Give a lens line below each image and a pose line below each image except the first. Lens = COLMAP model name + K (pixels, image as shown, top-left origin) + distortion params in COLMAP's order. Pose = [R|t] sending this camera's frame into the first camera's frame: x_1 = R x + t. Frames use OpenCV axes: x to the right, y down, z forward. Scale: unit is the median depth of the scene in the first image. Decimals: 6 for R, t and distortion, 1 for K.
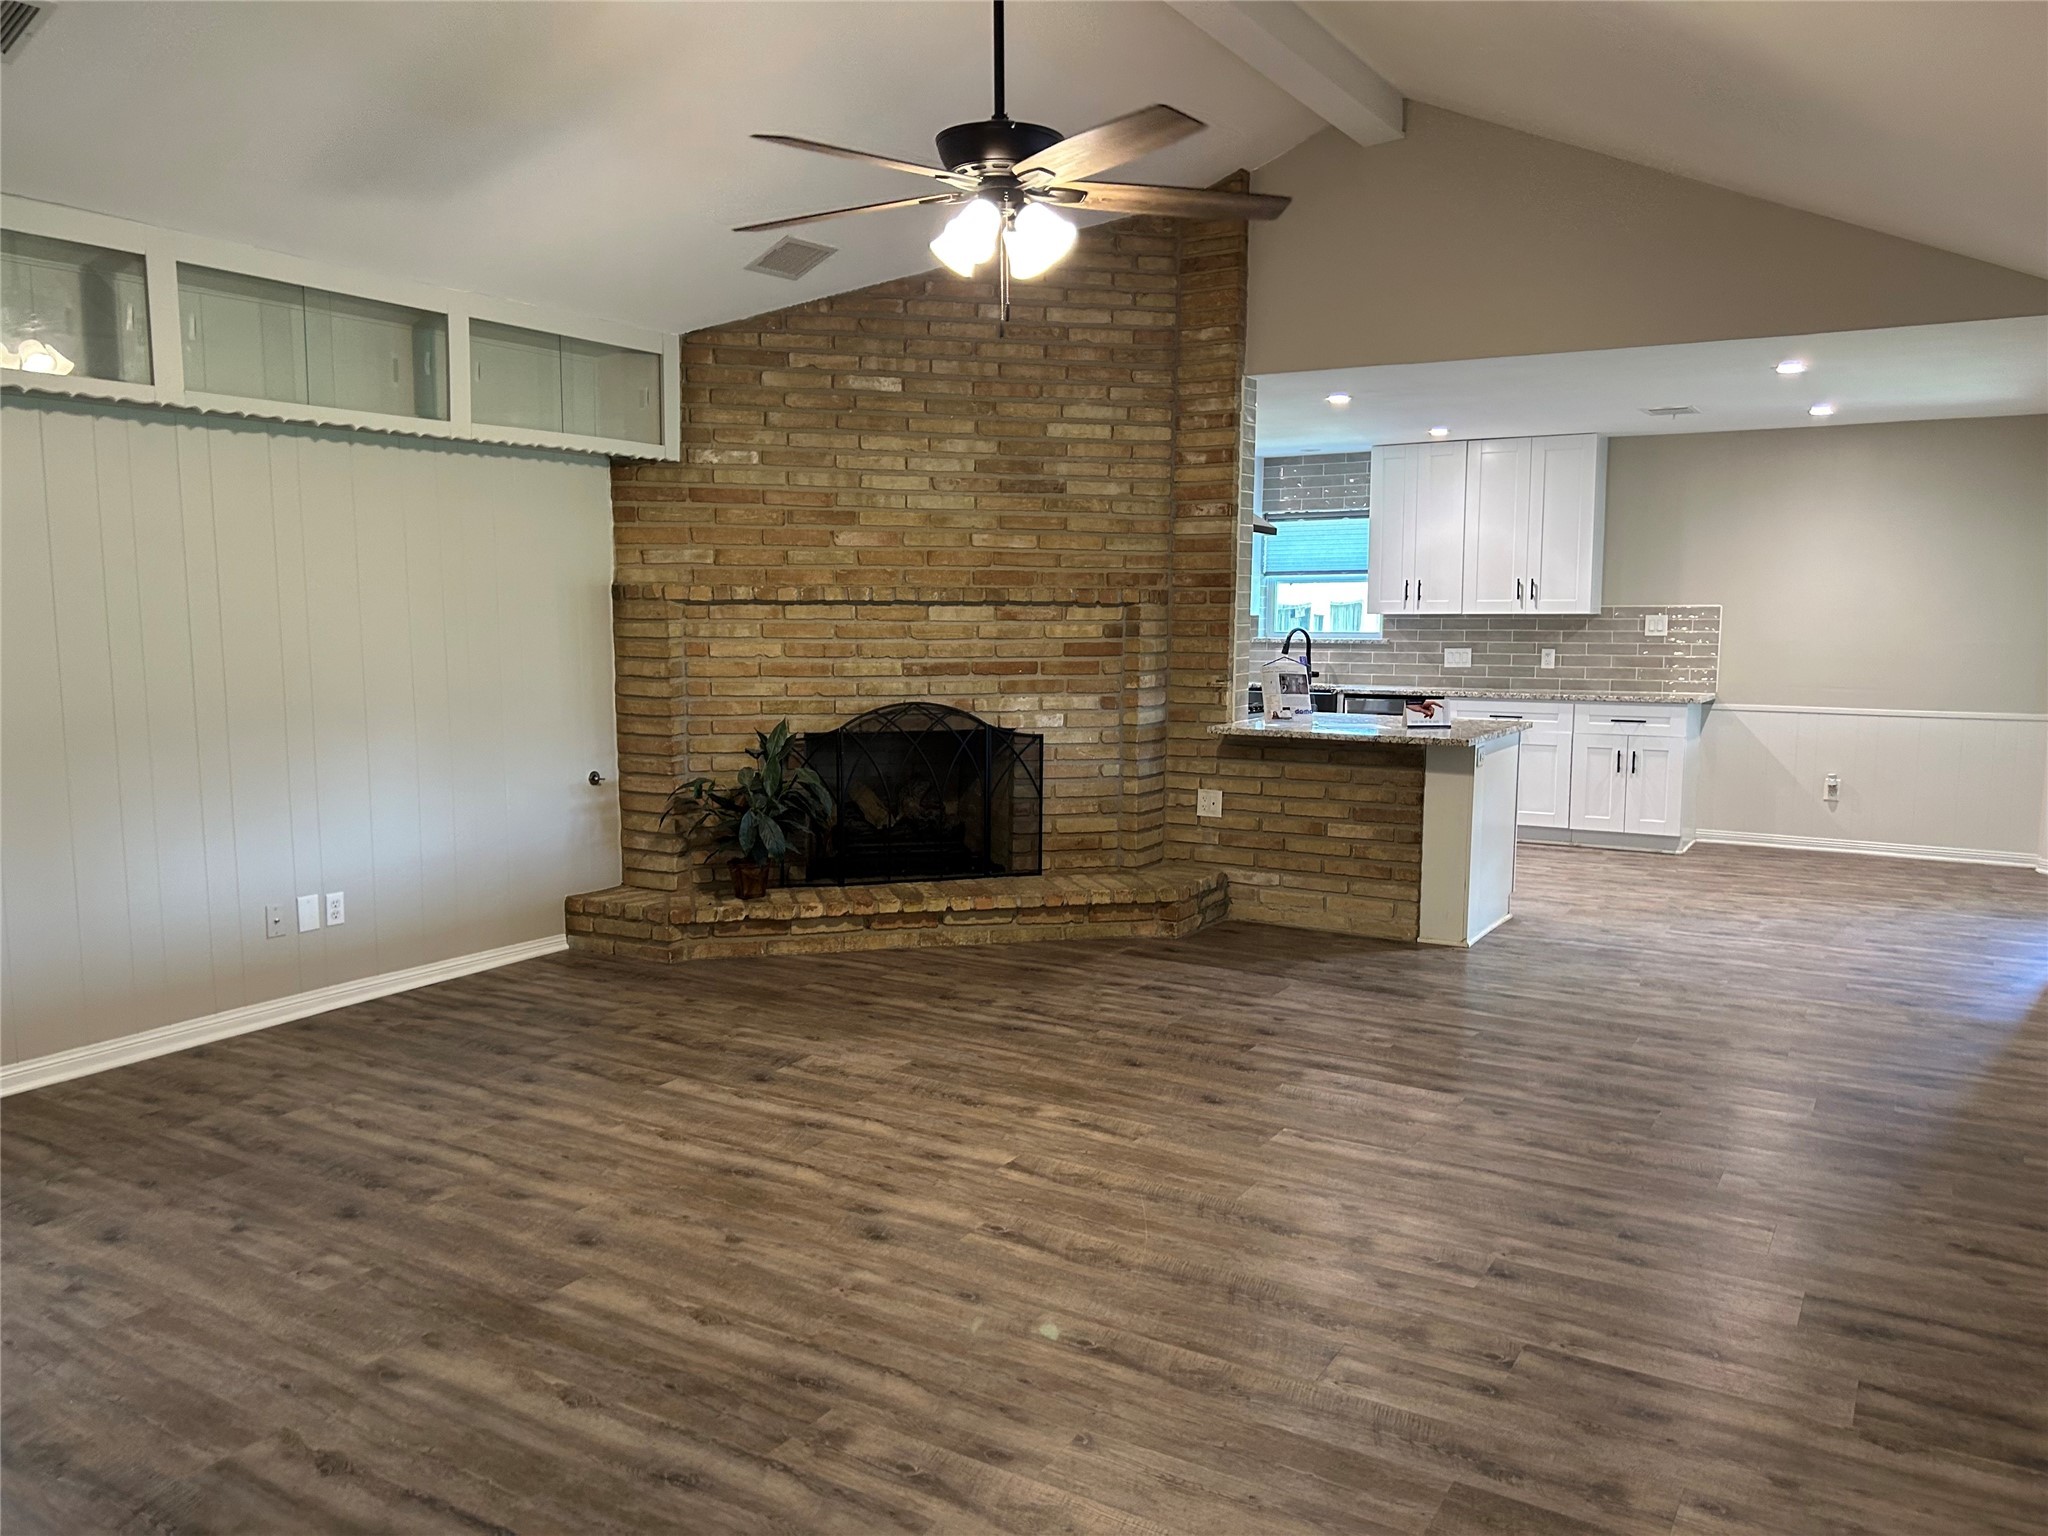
lens RADIAL K [[1541.0, 0, 1022.0], [0, 1541.0, 769.9], [0, 0, 1]] dist [0.042446, -0.028455]
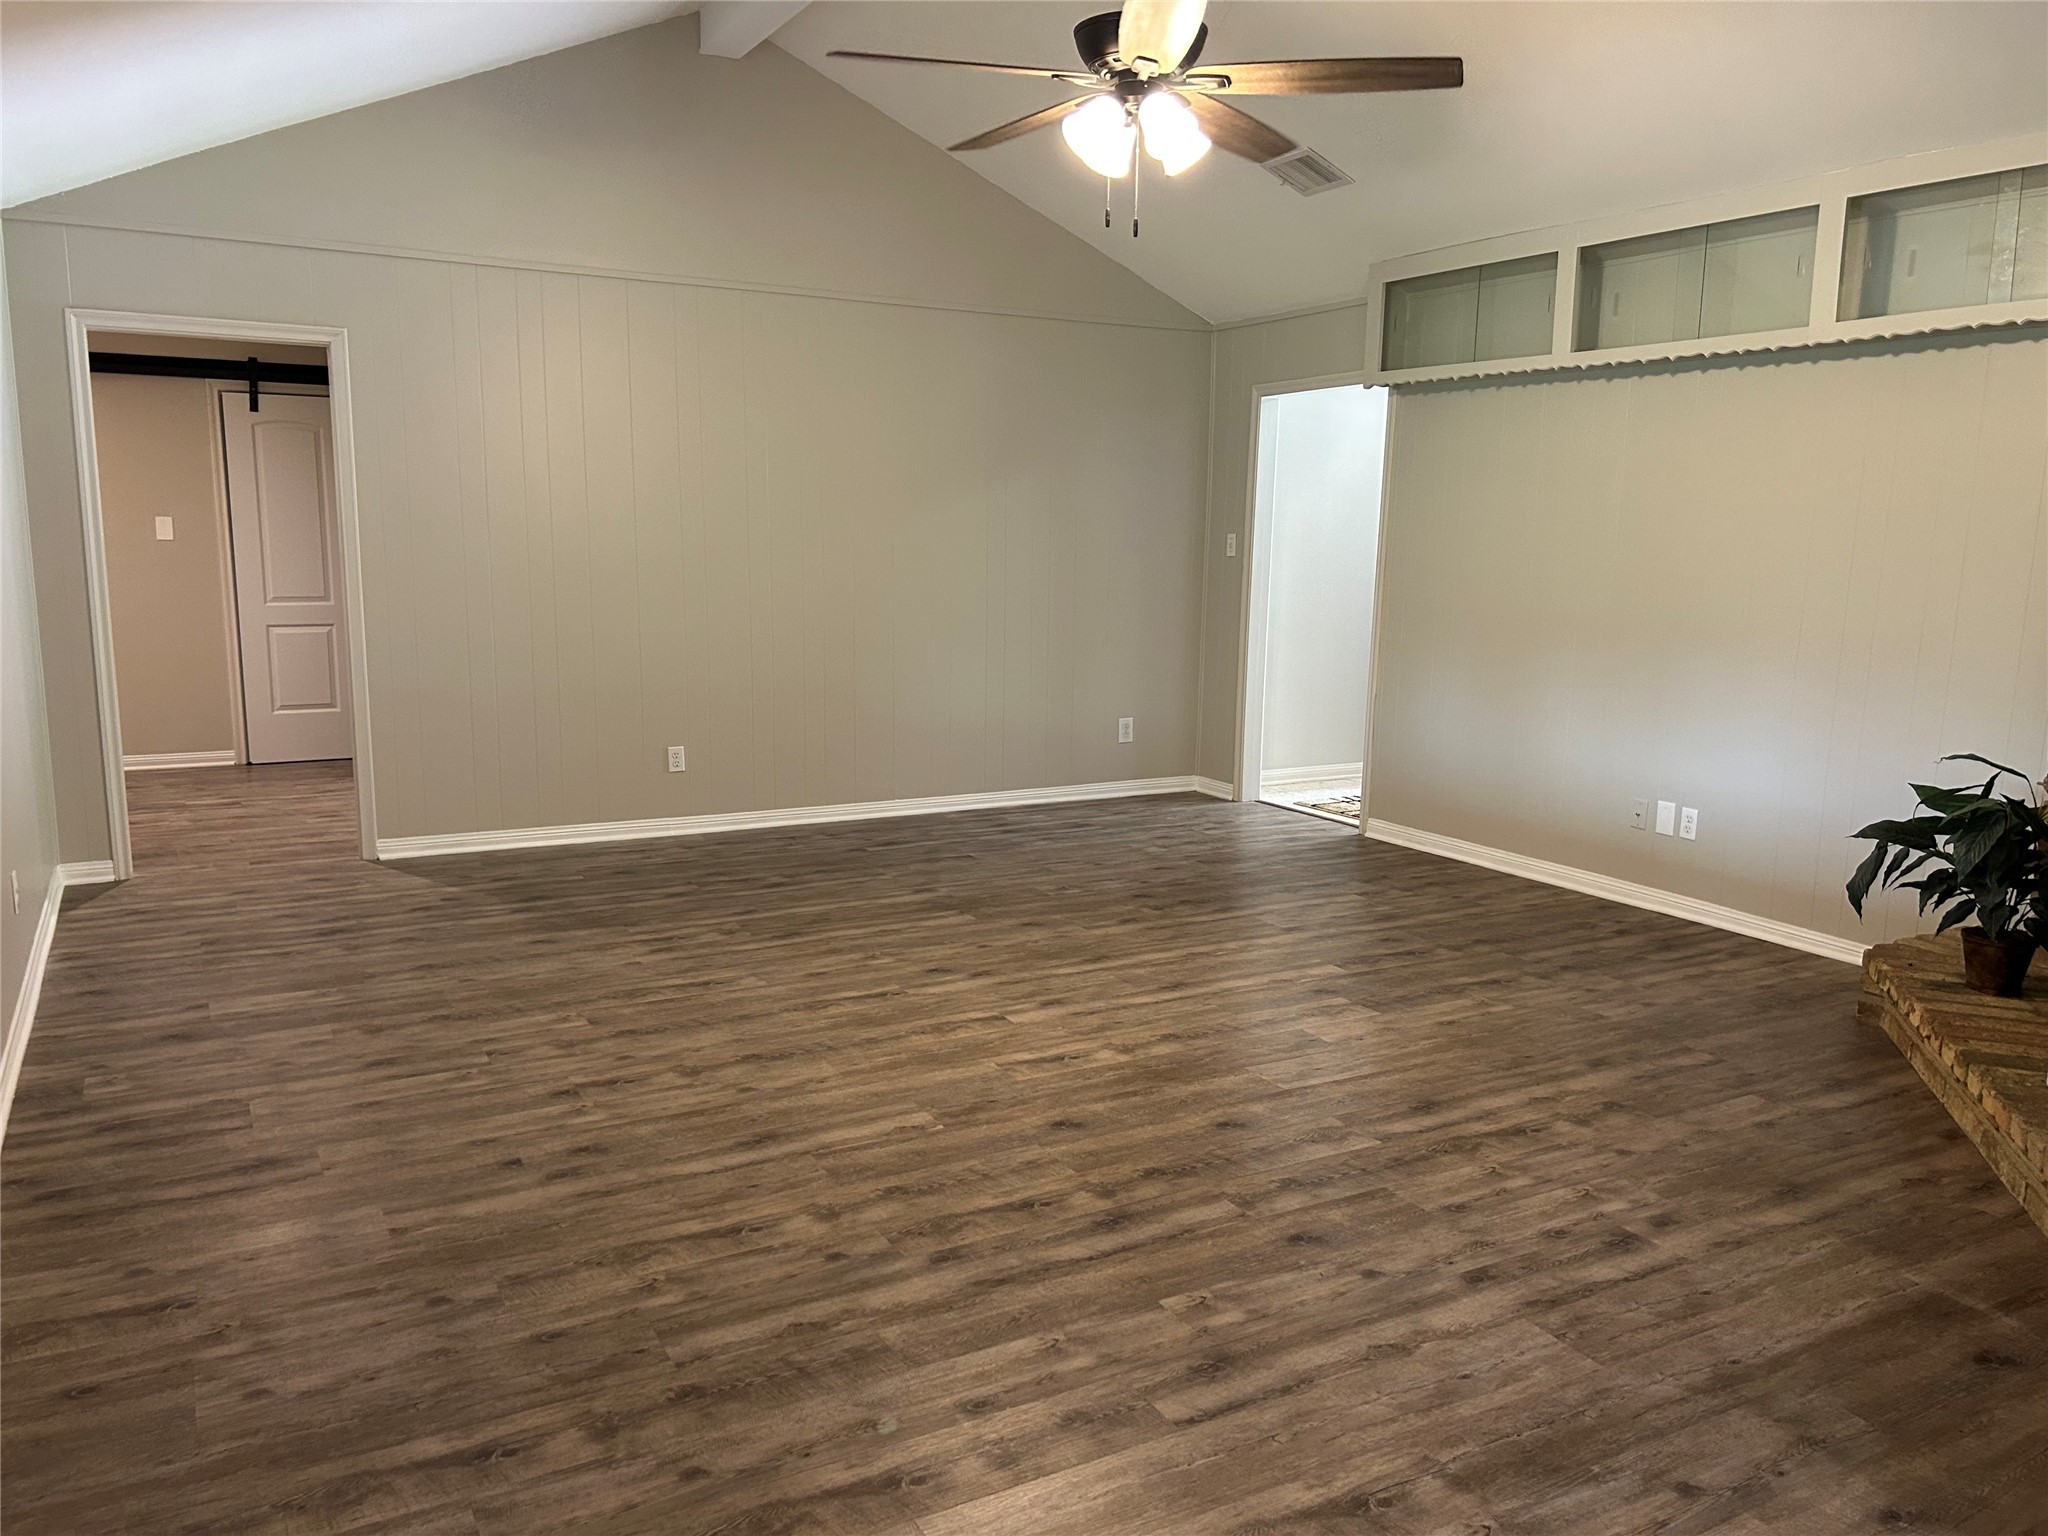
lens RADIAL K [[1541.0, 0, 1021.5], [0, 1541.0, 770.4], [0, 0, 1]] dist [0.042446, -0.028455]
pose [[-0.498465, 0.130263, -0.857067, 0.855196], [-0.119017, 0.969002, 0.216495, -0.150169], [0.858701, 0.209921, -0.467510, 1.394123]]
